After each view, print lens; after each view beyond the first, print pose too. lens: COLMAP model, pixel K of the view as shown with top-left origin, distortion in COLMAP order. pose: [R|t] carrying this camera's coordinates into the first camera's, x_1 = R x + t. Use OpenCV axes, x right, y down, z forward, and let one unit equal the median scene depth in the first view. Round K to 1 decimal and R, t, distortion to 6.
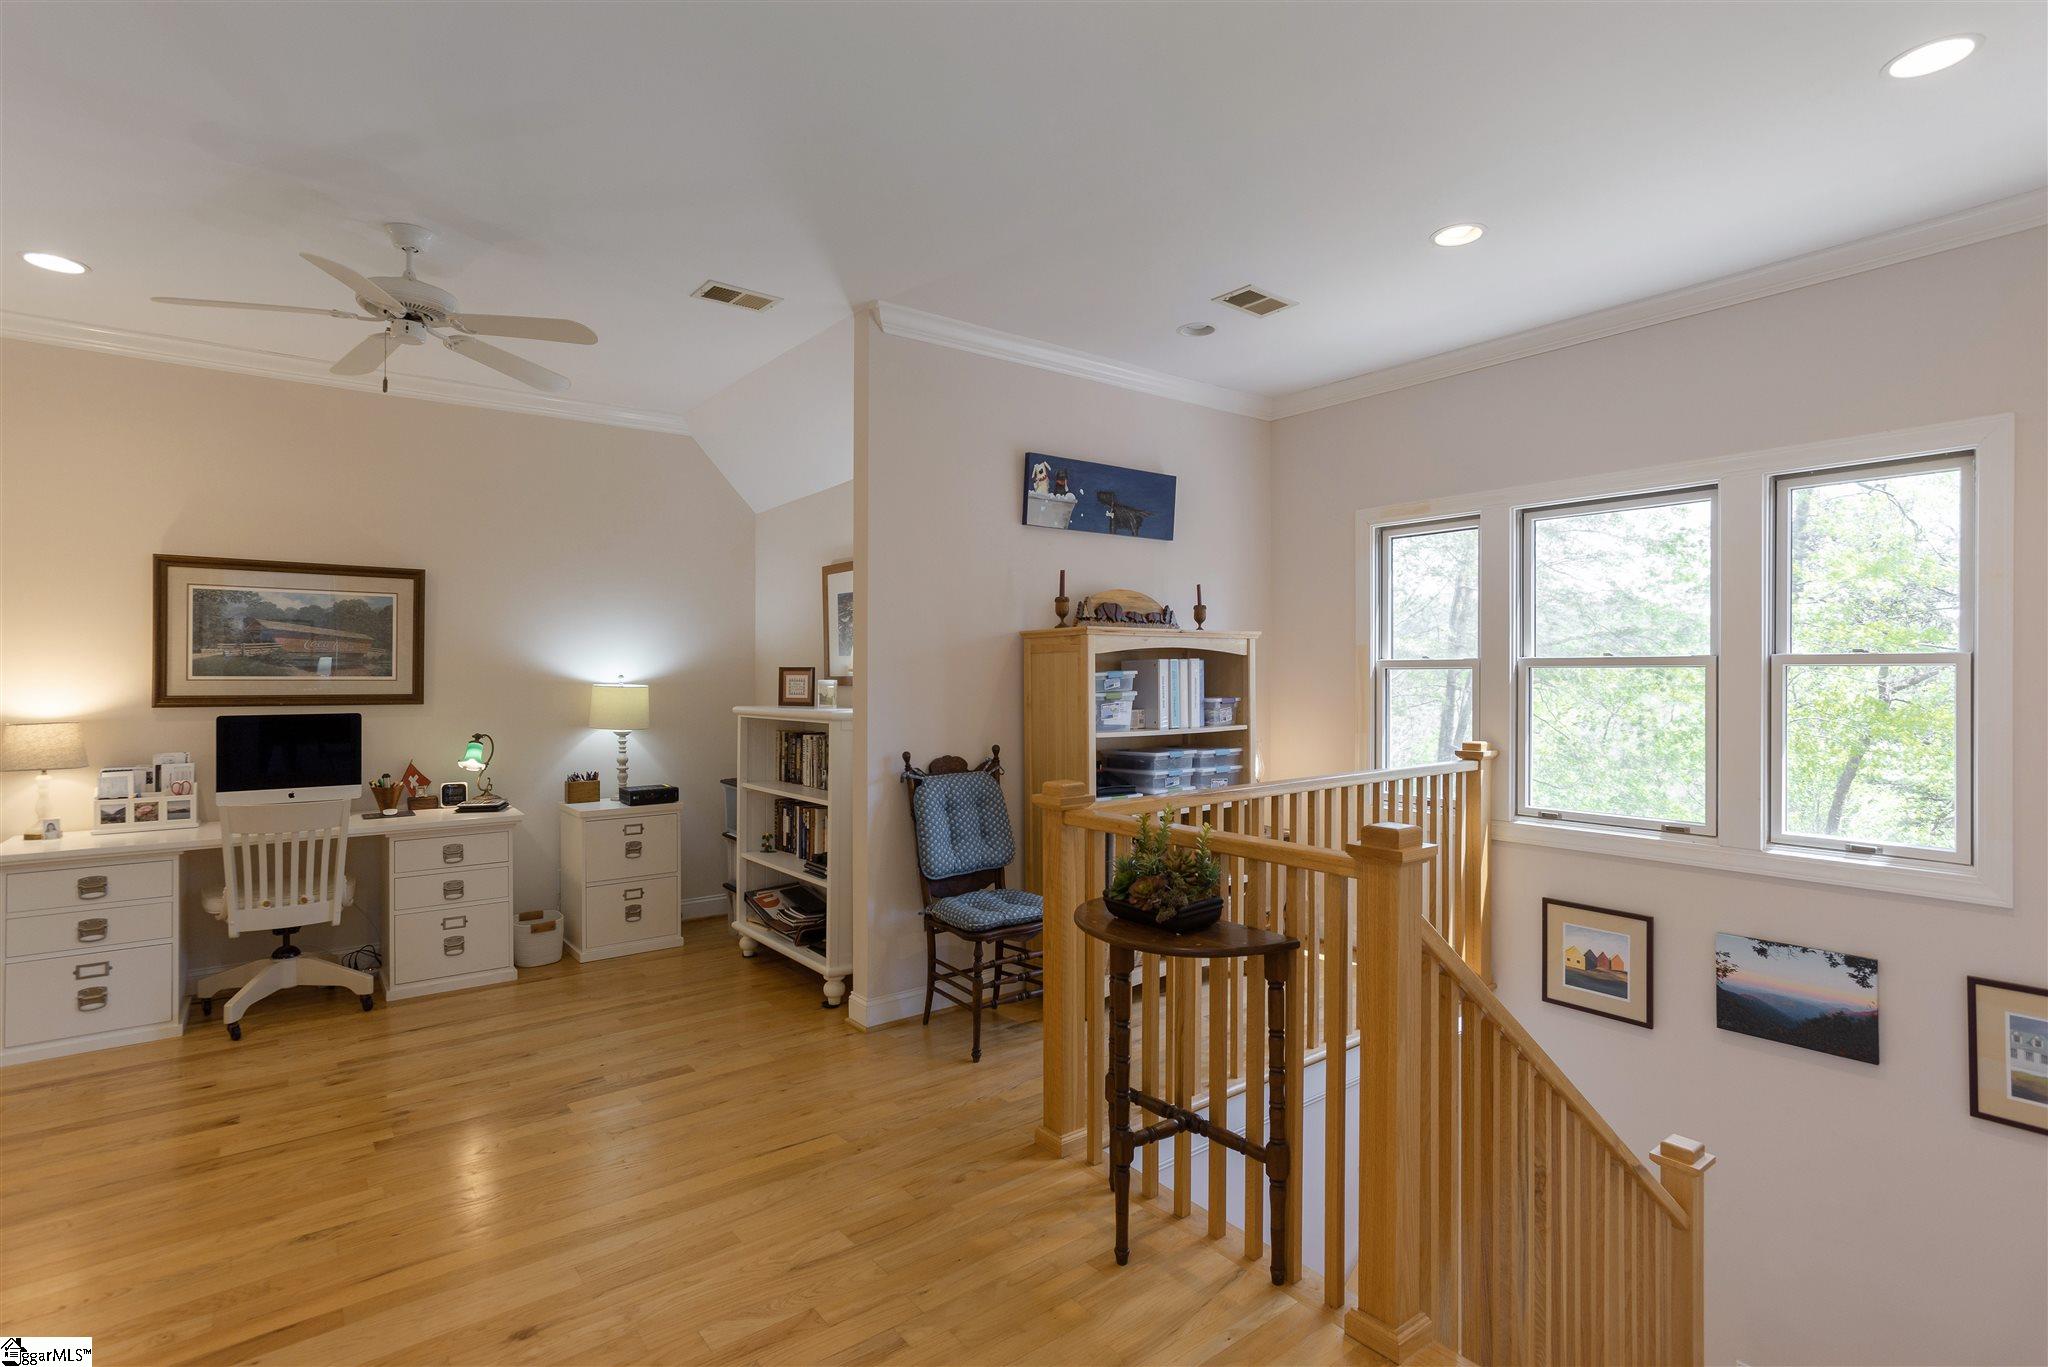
lens RADIAL K [[1019.3, 0, 1020.1], [0, 1019.3, 678.5], [0, 0, 1]] dist [0.004017, 0.007784]
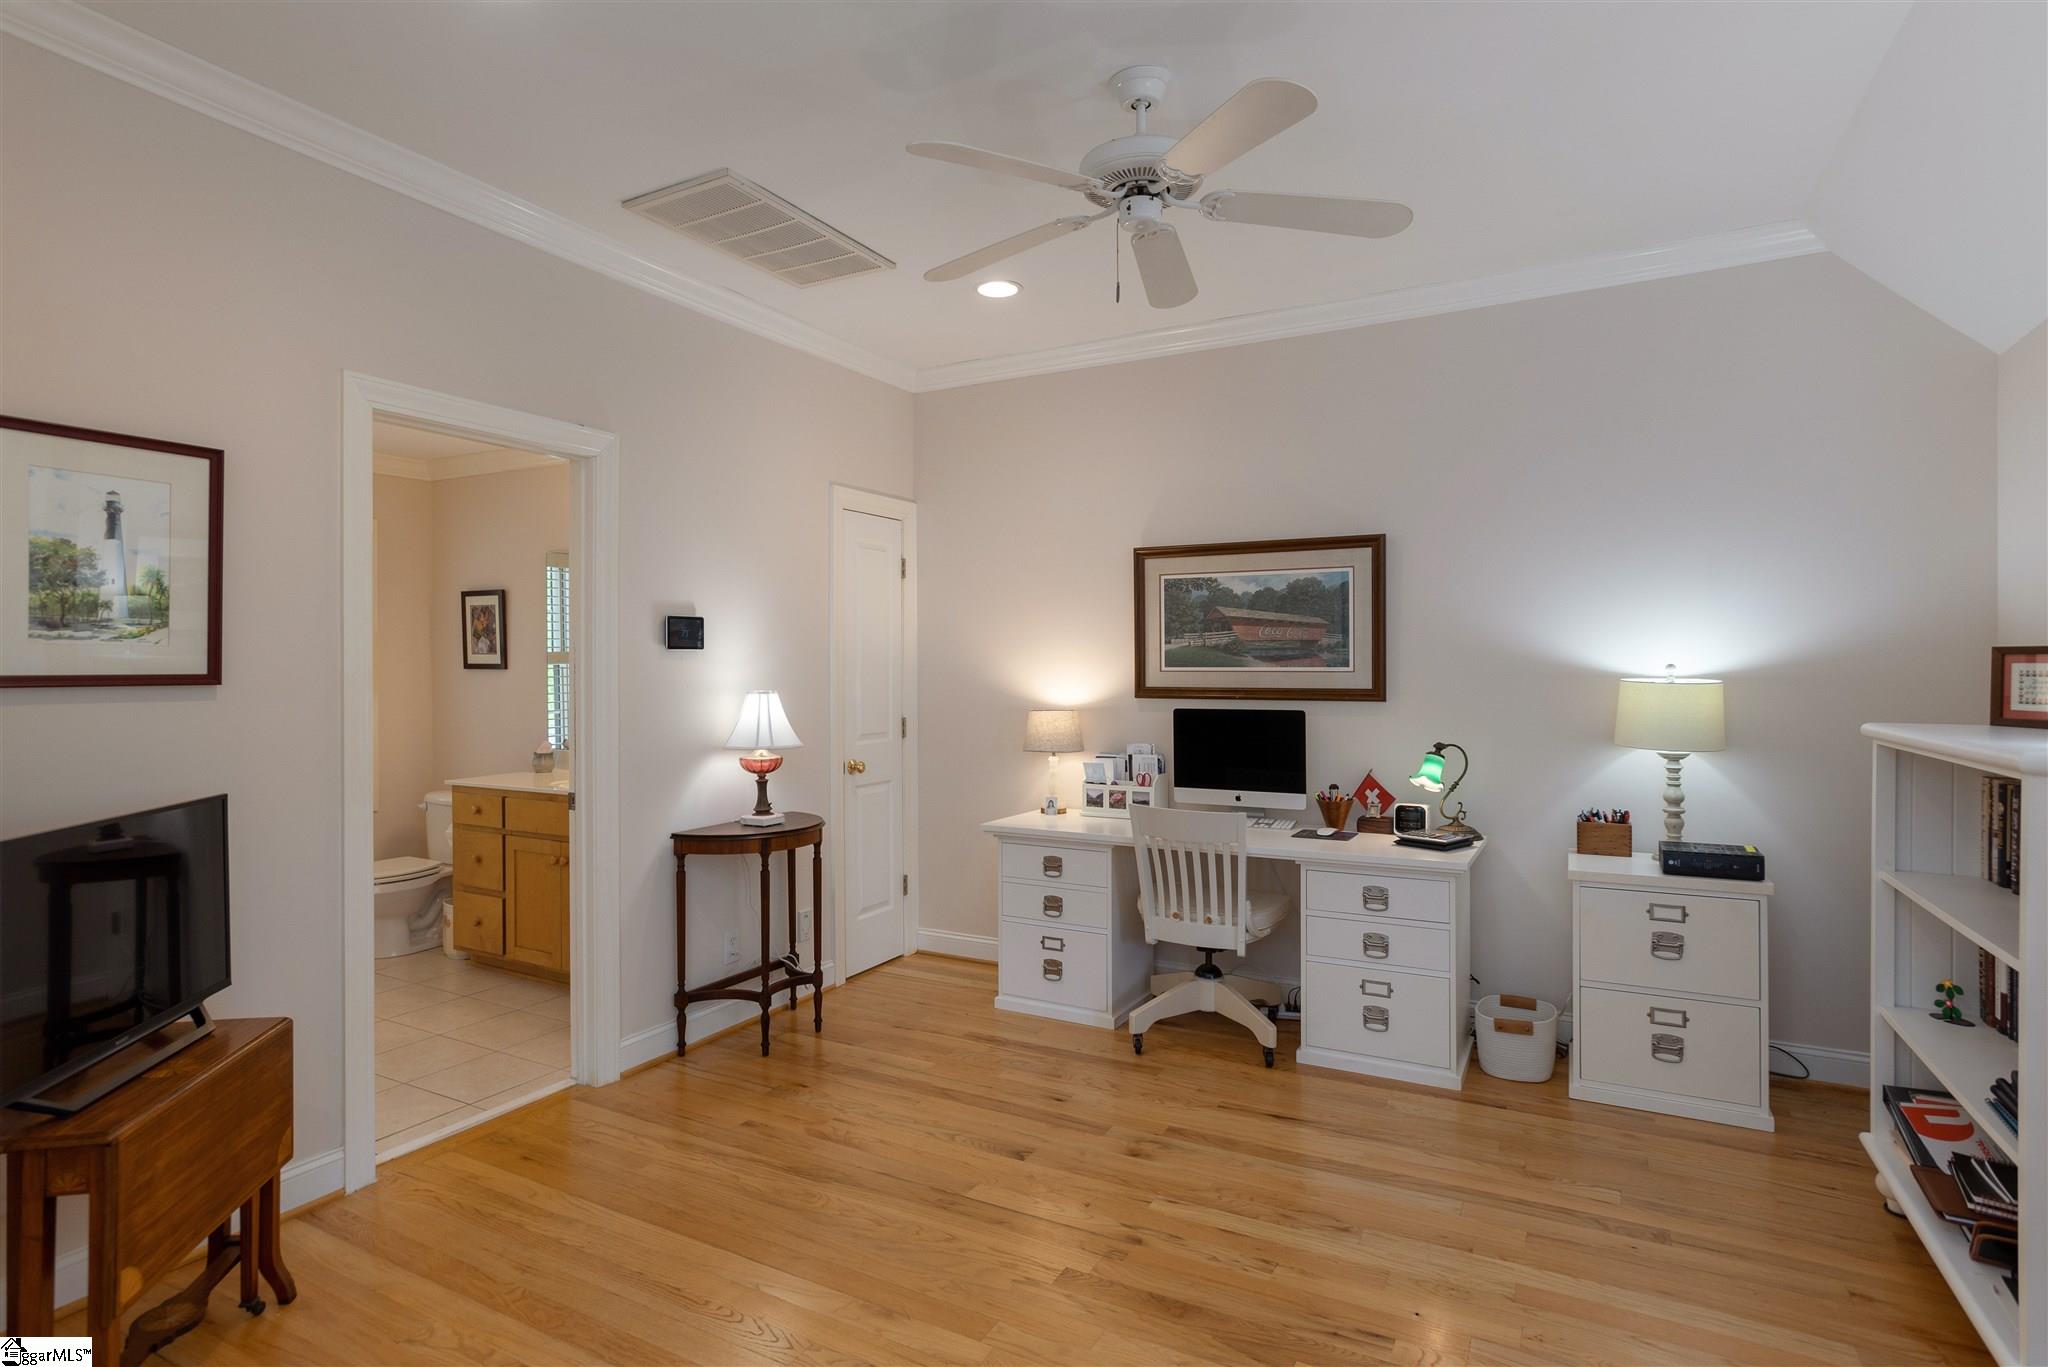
lens RADIAL K [[1019.3, 0, 1017.4], [0, 1019.3, 674.1], [0, 0, 1]] dist [0.004017, 0.007784]
pose [[0.383670, 0.005774, -0.923452, 0.048839], [0.001778, 0.999974, 0.006991, -0.002737], [0.923468, -0.004324, 0.383650, 0.467140]]
